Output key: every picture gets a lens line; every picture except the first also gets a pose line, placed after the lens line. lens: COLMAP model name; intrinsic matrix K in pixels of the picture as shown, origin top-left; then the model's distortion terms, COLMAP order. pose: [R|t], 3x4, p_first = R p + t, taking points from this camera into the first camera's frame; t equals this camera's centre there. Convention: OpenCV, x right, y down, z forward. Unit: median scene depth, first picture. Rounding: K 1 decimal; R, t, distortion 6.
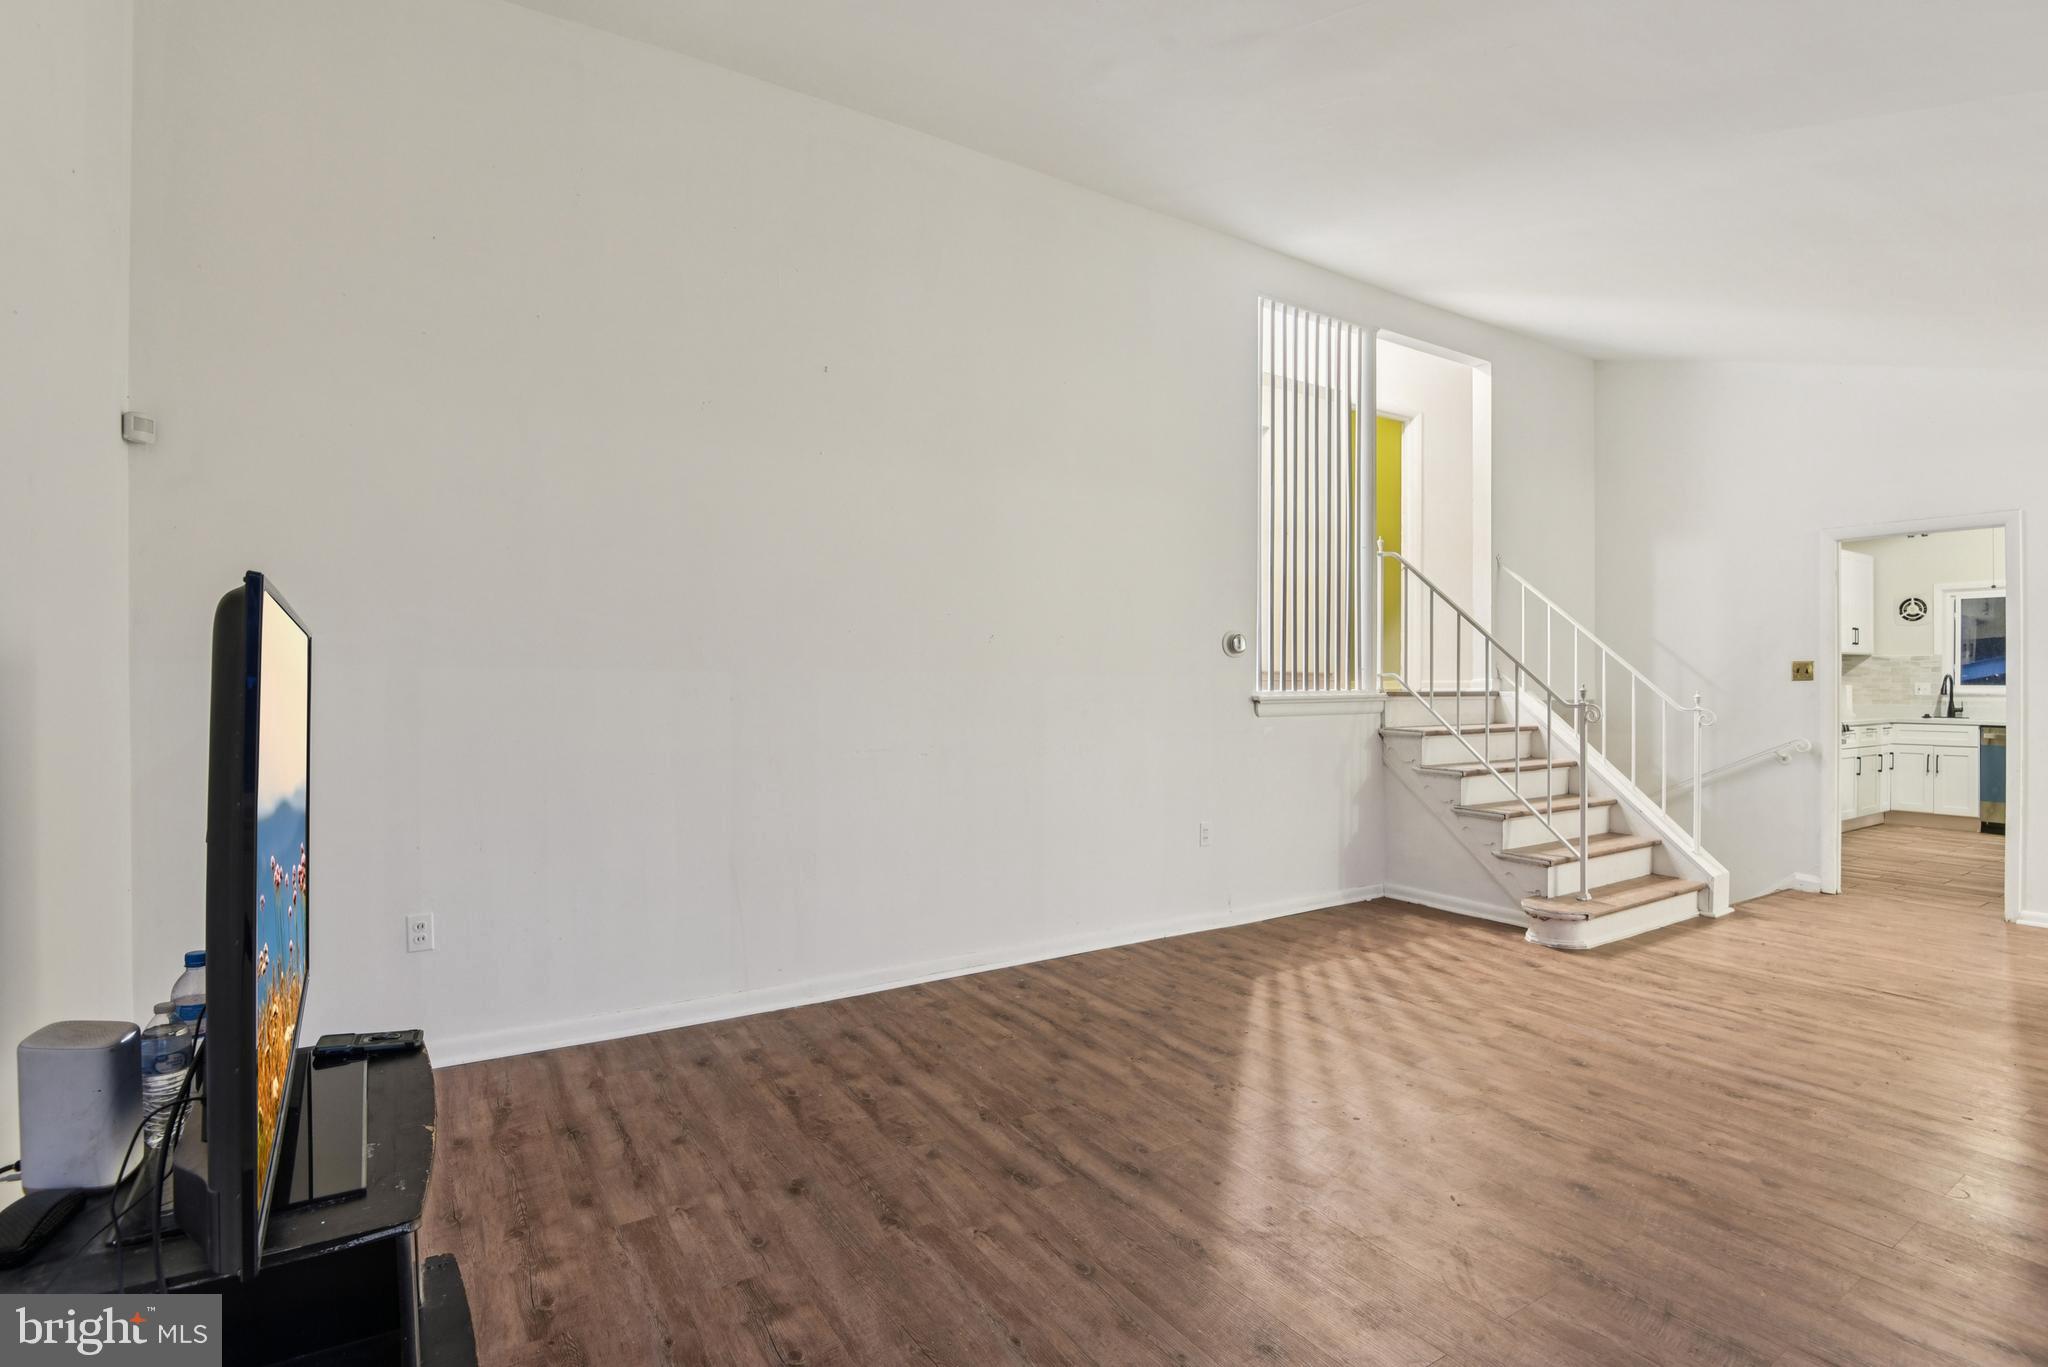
lens RADIAL K [[930.3, 0, 1024.0], [0, 930.3, 683.5], [0, 0, 1]] dist [-0.024289, -0.016894]
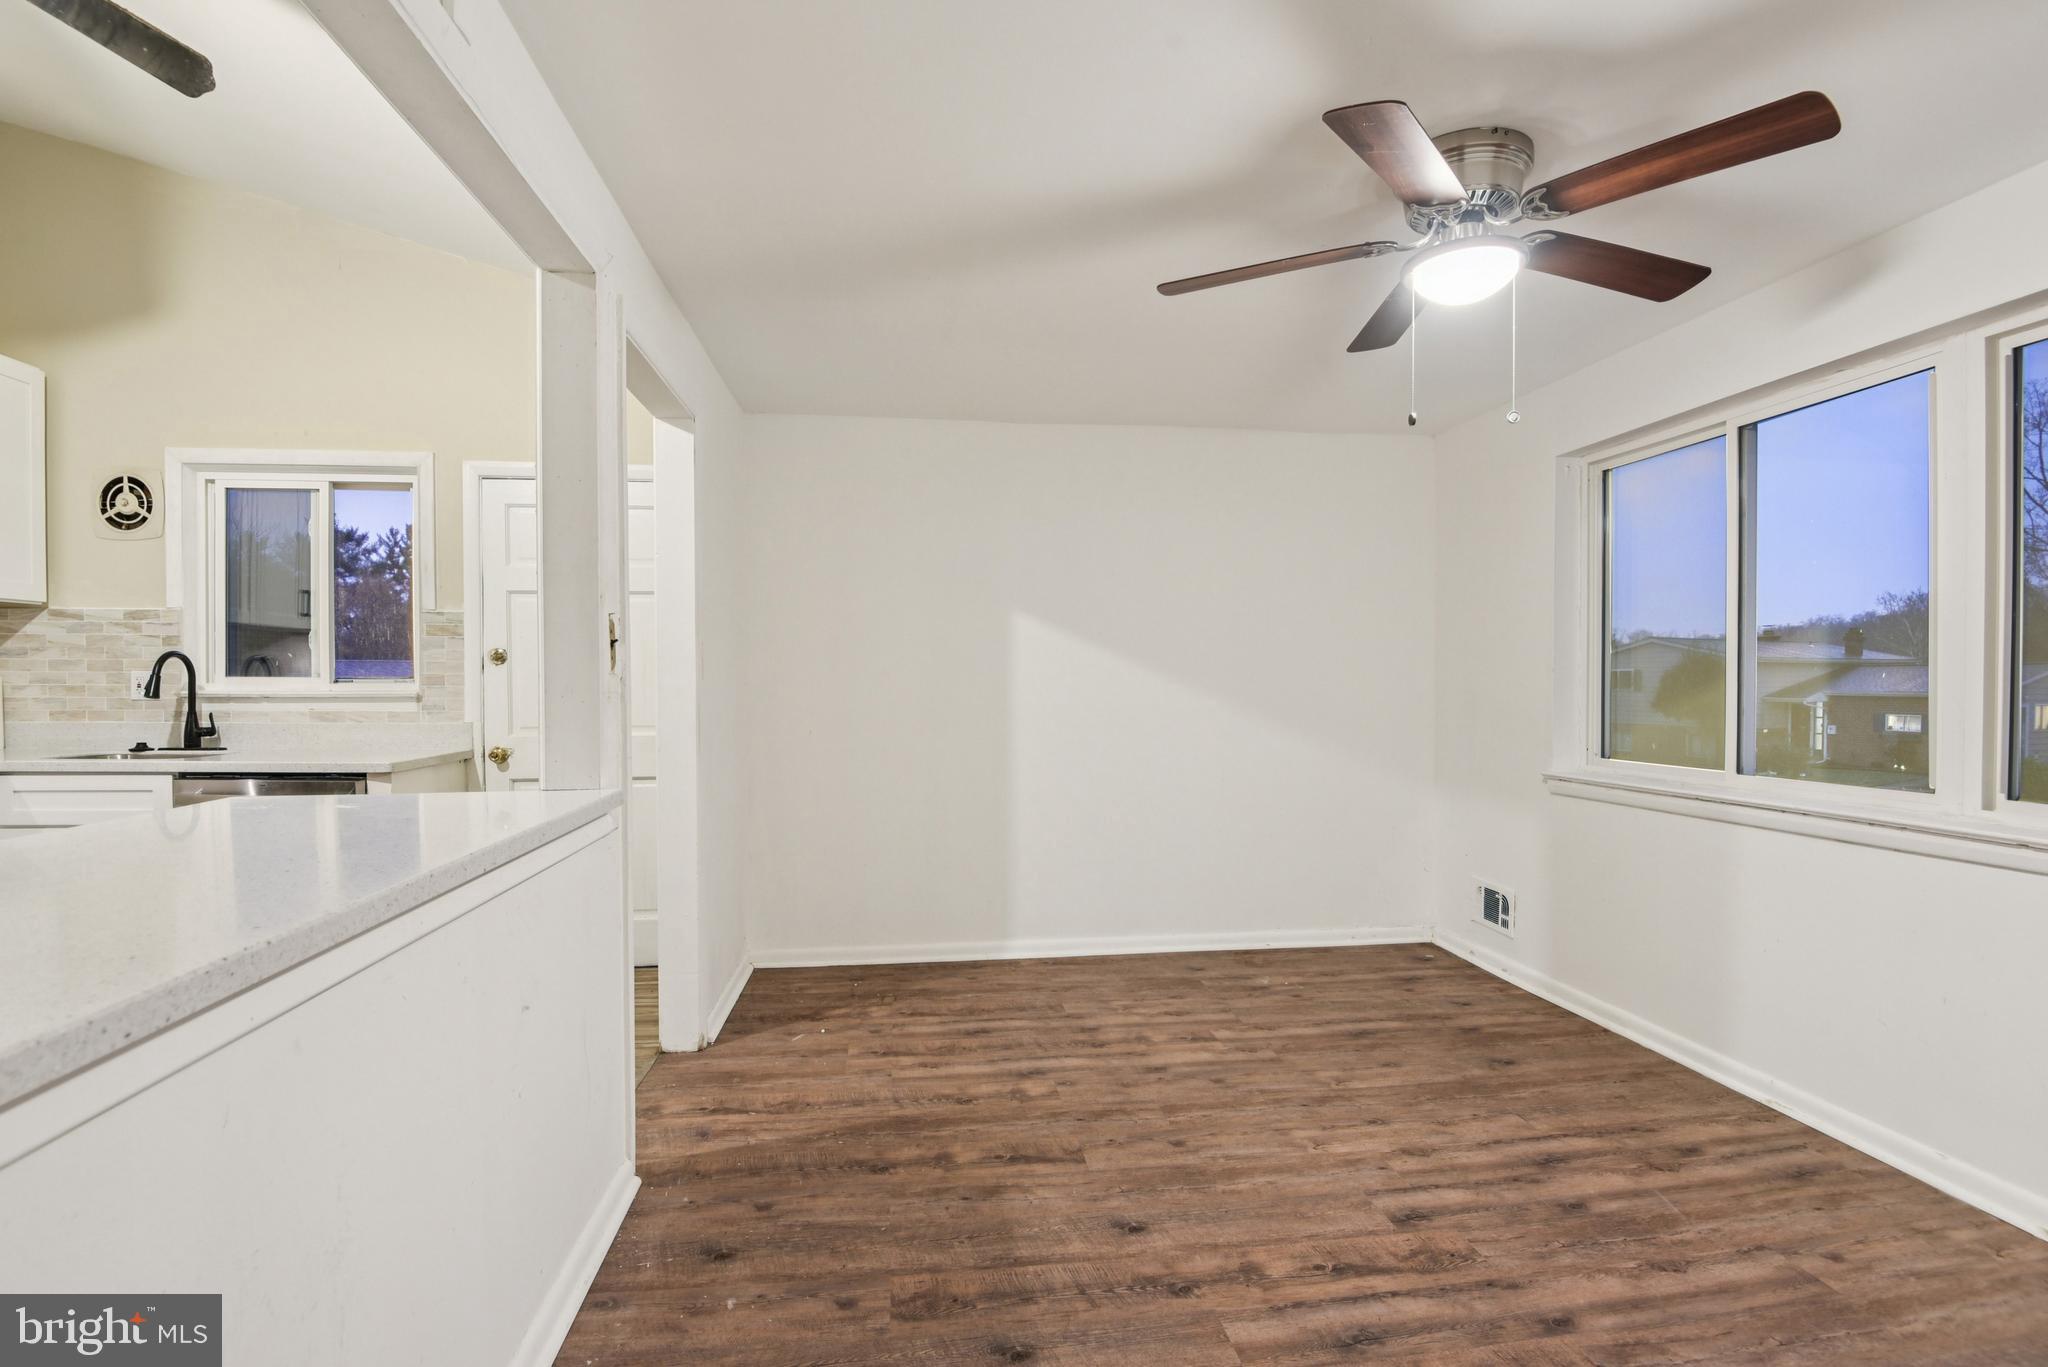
lens RADIAL K [[958.2, 0, 1015.4], [0, 958.2, 712.0], [0, 0, 1]] dist [-0.003276, -0.020702]
pose [[0.422733, -0.031257, 0.905715, 2.183925], [-0.003676, 0.999338, 0.036204, 0.003454], [-0.906247, -0.018634, 0.422338, 1.169993]]
